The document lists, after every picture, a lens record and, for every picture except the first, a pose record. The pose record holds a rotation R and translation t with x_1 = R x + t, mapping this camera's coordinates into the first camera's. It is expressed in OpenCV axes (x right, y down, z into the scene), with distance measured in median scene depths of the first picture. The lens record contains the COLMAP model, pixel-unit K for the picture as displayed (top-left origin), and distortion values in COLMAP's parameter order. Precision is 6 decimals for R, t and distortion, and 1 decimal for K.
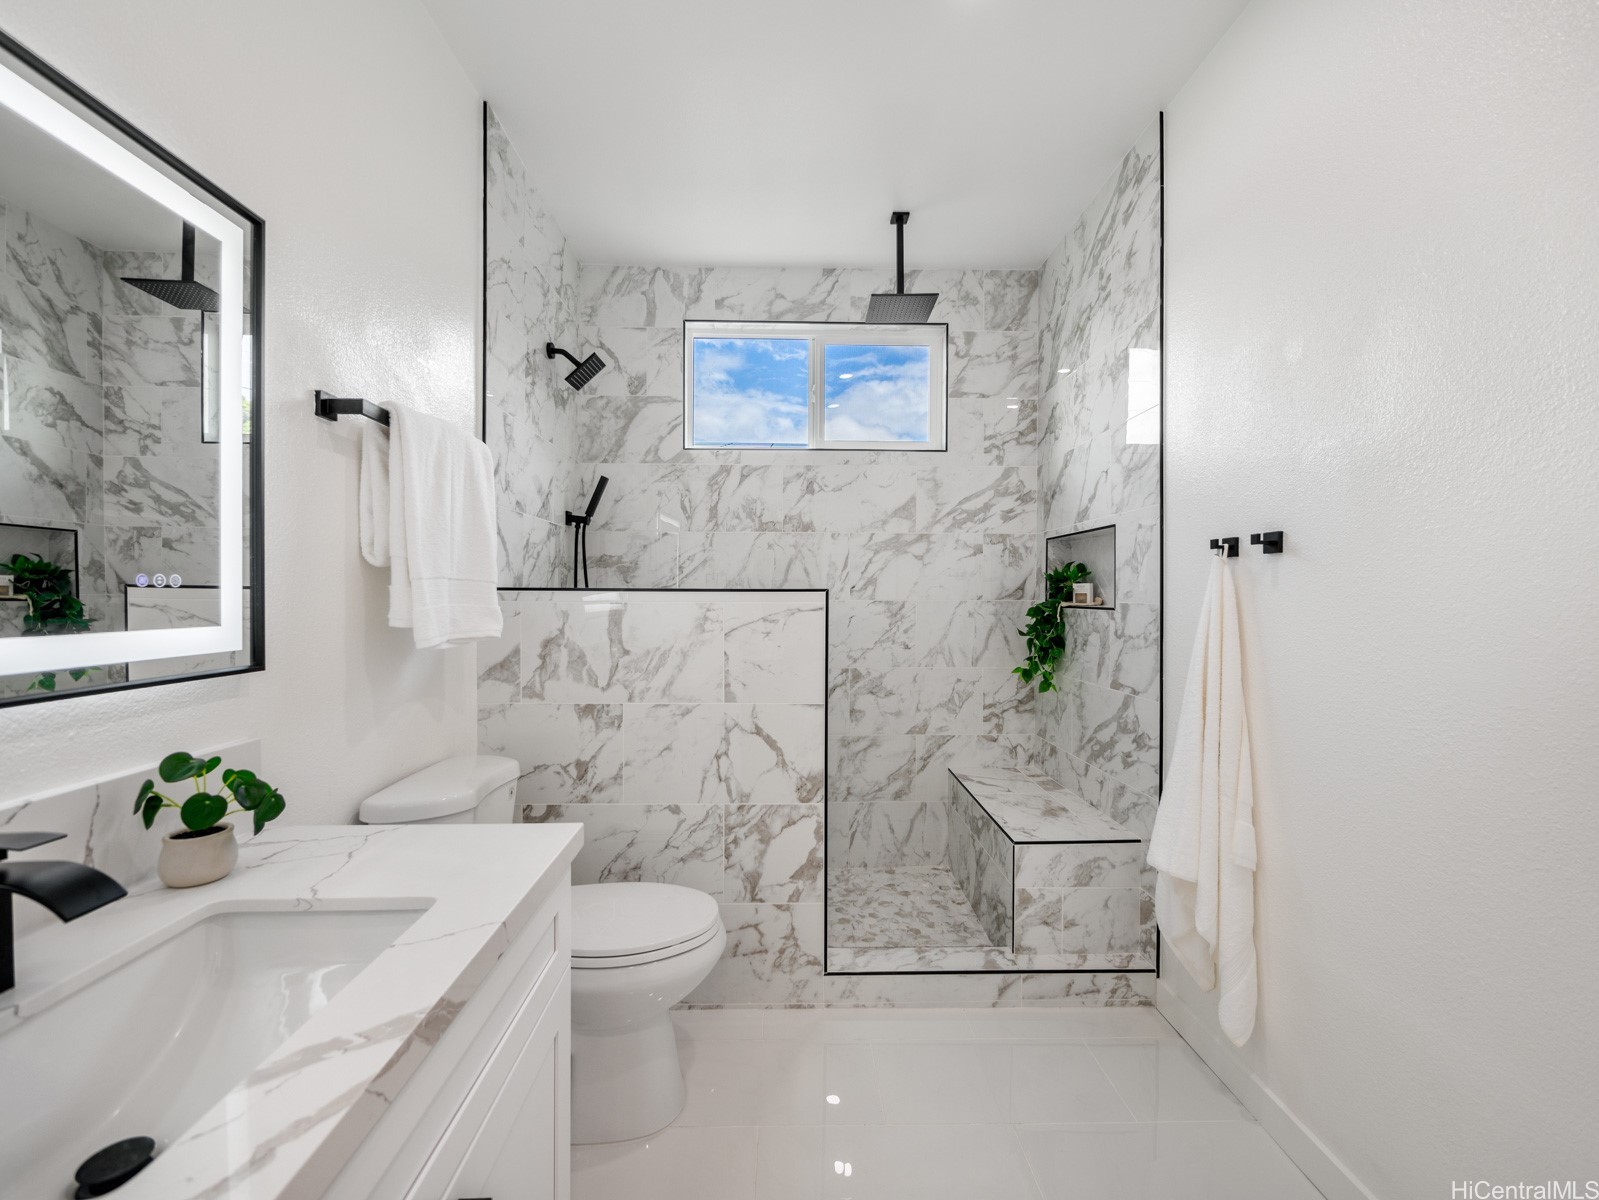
lens RADIAL K [[666.6, 0, 800.6], [0, 666.6, 601.5], [0, 0, 1]] dist [-0.001817, -0.000231]
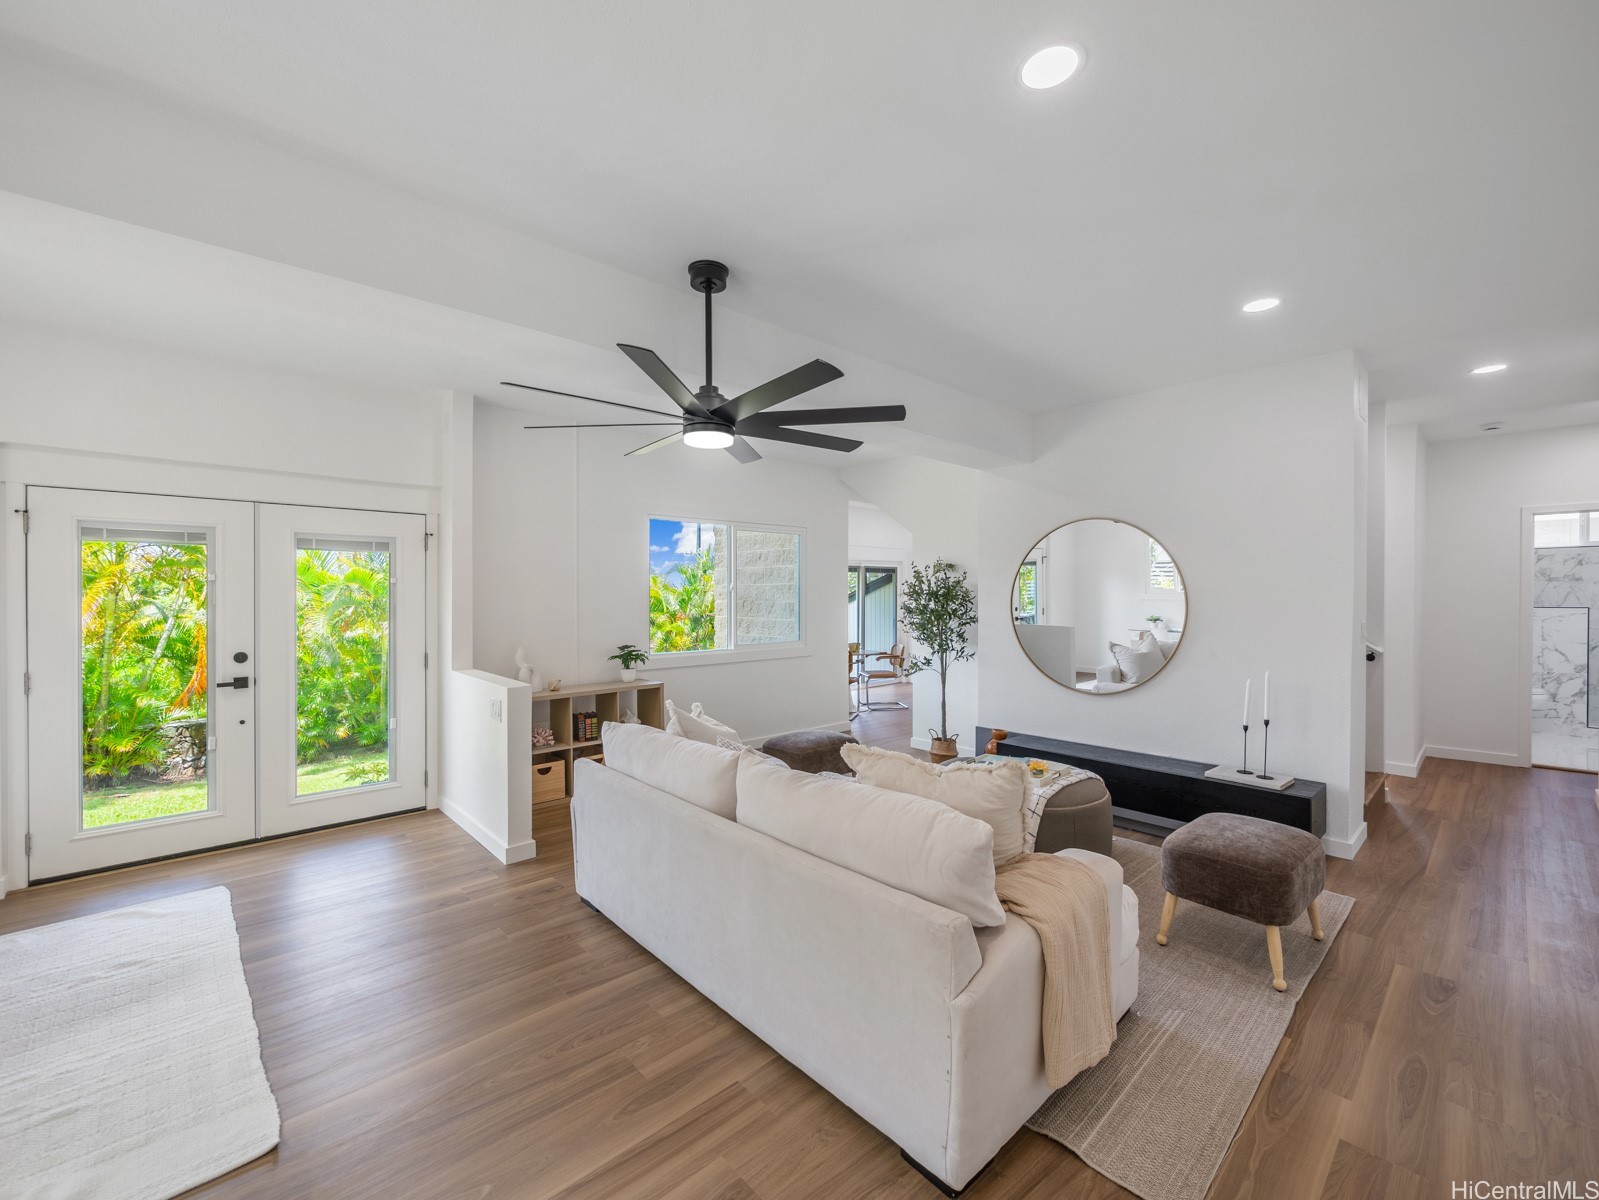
lens RADIAL K [[666.6, 0, 801.2], [0, 666.6, 598.1], [0, 0, 1]] dist [-0.001817, -0.000231]
pose [[0.665015, 0.003740, -0.746821, -0.093715], [-0.001419, 0.999992, 0.003744, -0.071880], [0.746829, -0.001431, 0.665015, -3.979019]]
